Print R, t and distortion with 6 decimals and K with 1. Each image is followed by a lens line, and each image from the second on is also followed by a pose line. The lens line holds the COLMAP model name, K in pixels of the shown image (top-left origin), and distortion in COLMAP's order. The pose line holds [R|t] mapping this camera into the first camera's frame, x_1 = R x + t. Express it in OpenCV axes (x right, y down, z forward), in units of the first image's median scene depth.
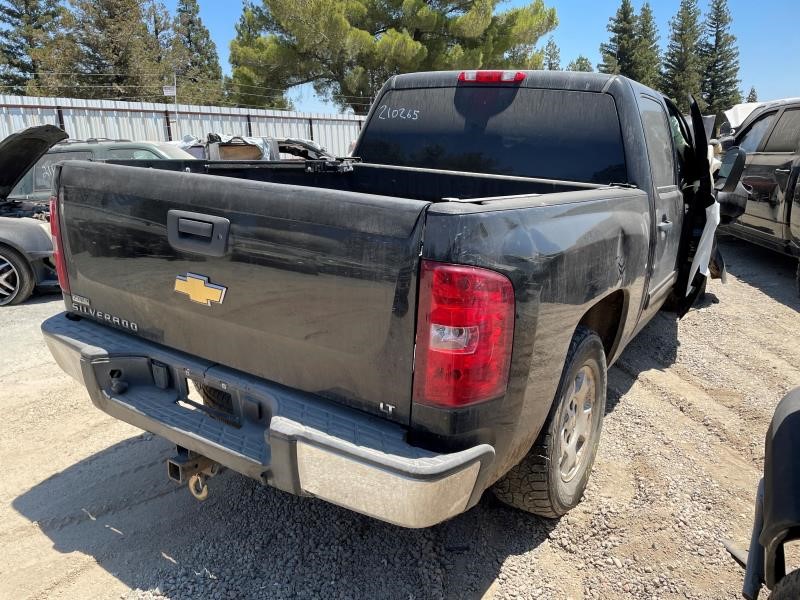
lens RADIAL K [[603.0, 0, 399.9], [0, 603.0, 300.5], [0, 0, 1]] dist [0.036116, 0.000955]
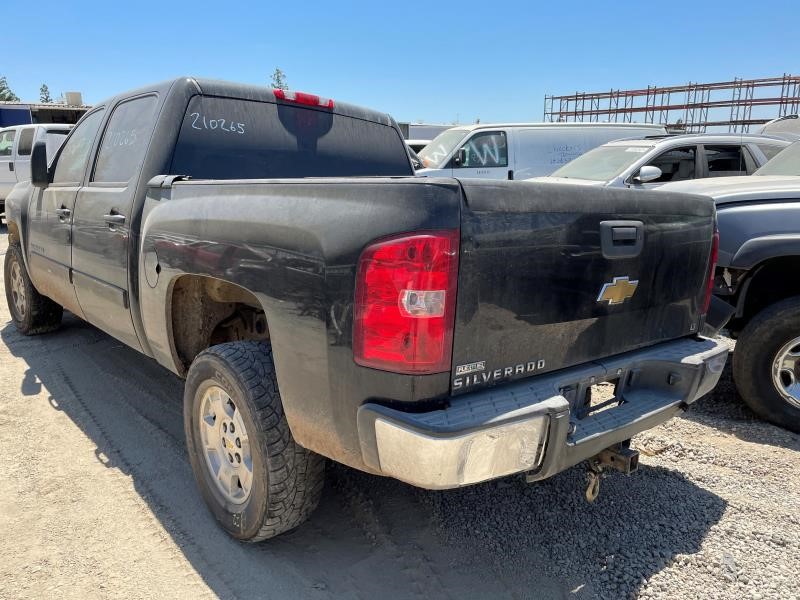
lens RADIAL K [[603.0, 0, 399.8], [0, 603.0, 299.1], [0, 0, 1]] dist [0.036116, 0.000955]
pose [[0.274670, -0.191811, 0.942213, -1.278374], [0.230714, 0.964422, 0.129076, -0.204214], [-0.933449, 0.181928, 0.309151, 0.893309]]
